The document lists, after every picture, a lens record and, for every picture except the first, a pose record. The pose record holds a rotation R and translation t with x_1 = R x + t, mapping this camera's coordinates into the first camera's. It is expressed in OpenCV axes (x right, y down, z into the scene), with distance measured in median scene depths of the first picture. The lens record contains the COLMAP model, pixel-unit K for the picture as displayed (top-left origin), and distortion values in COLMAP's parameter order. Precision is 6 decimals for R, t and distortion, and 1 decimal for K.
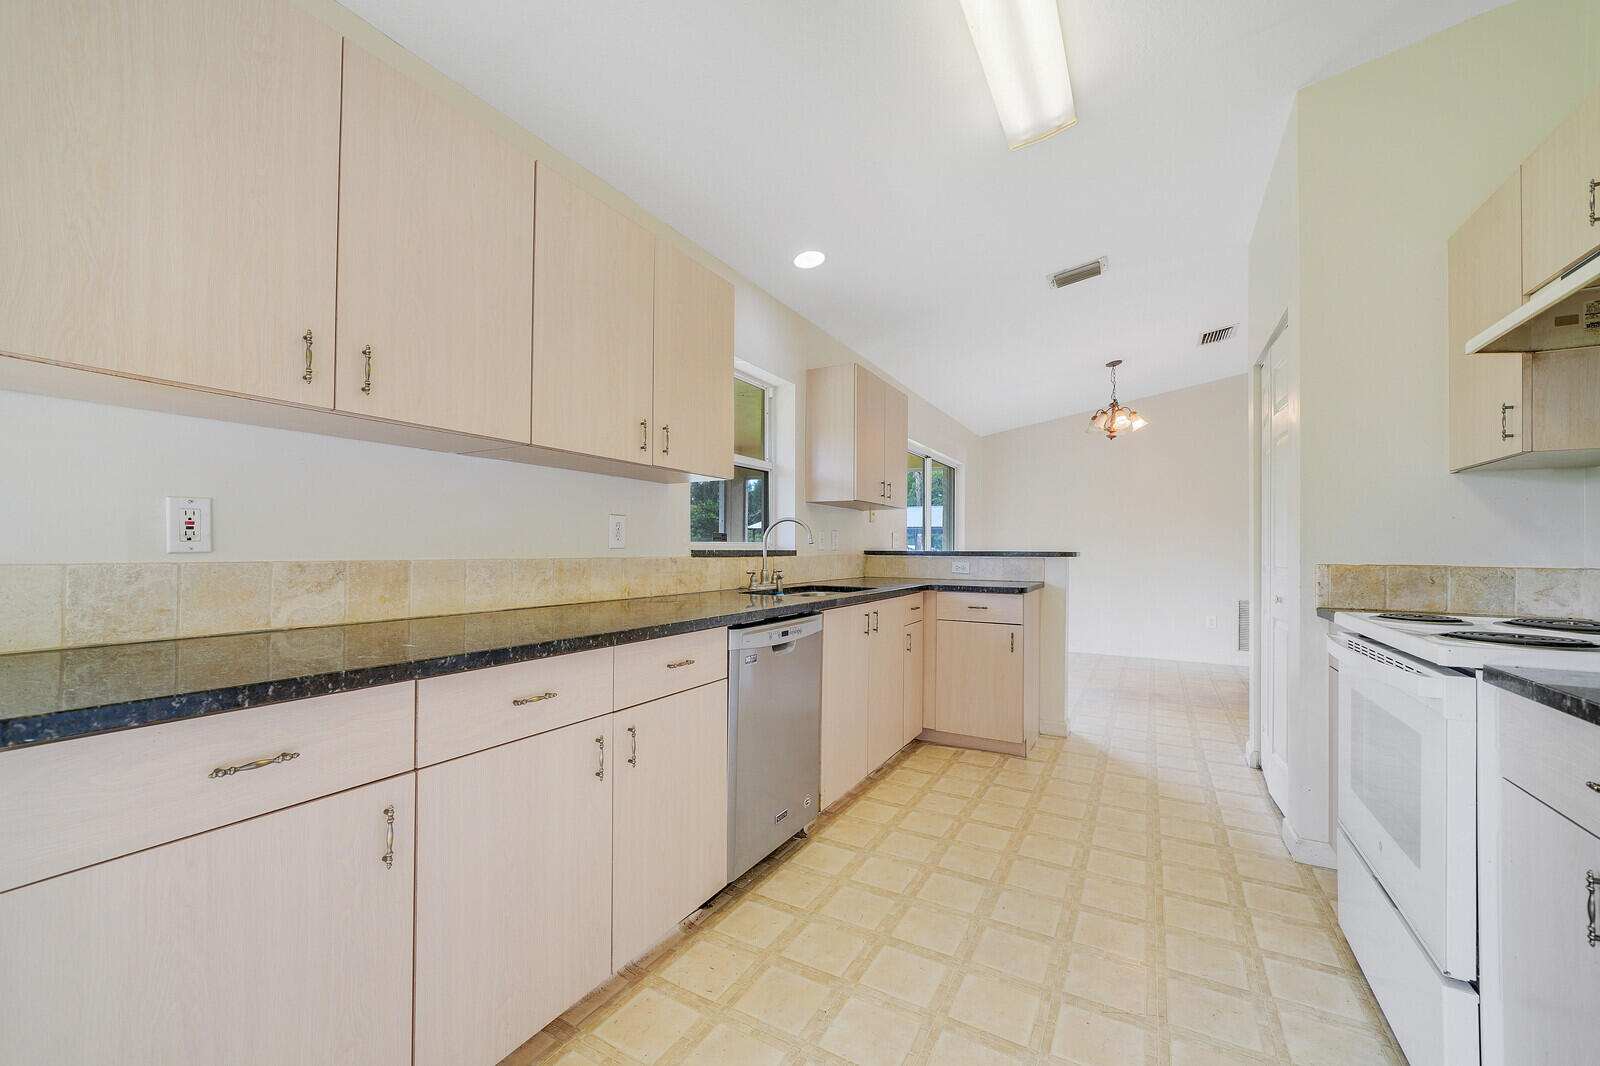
lens RADIAL K [[631.4, 0, 795.1], [0, 631.4, 540.1], [0, 0, 1]] dist [-0.005150, -0.000007]
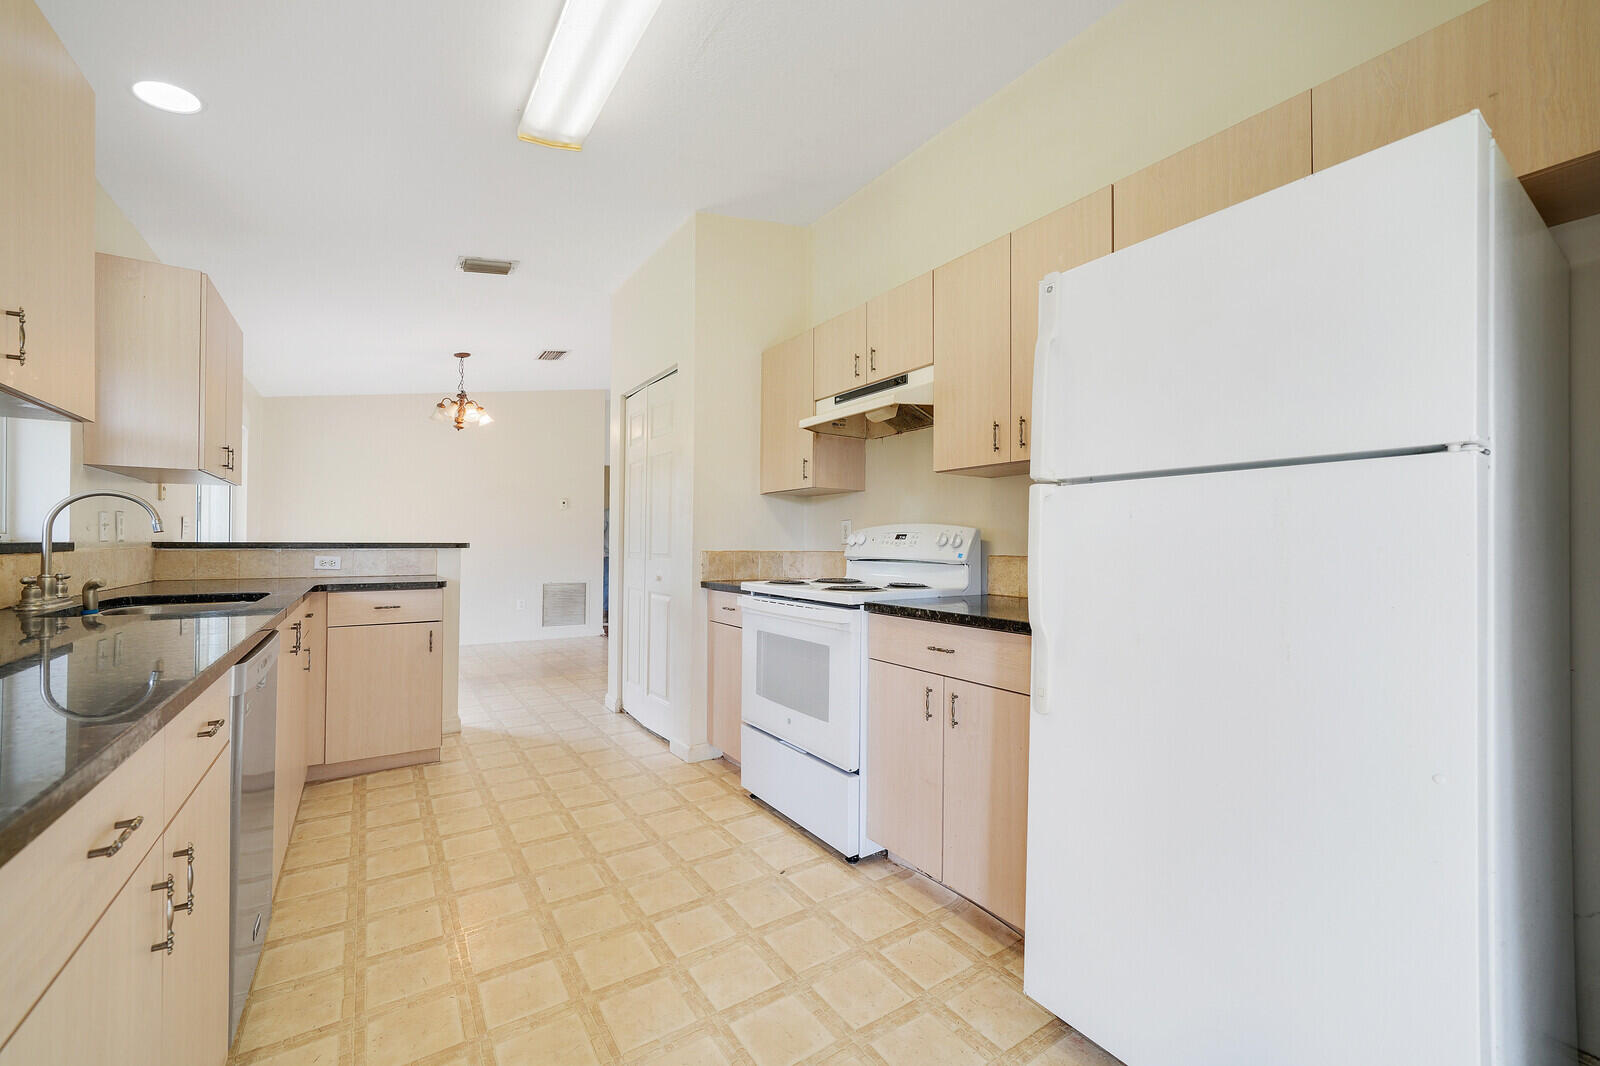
lens RADIAL K [[631.4, 0, 795.1], [0, 631.4, 540.1], [0, 0, 1]] dist [-0.005150, -0.000007]
pose [[0.450005, 0.000314, 0.893026, -0.277931], [-0.014206, 0.999876, 0.006806, 0.000182], [-0.892913, -0.015749, 0.449954, 0.127471]]
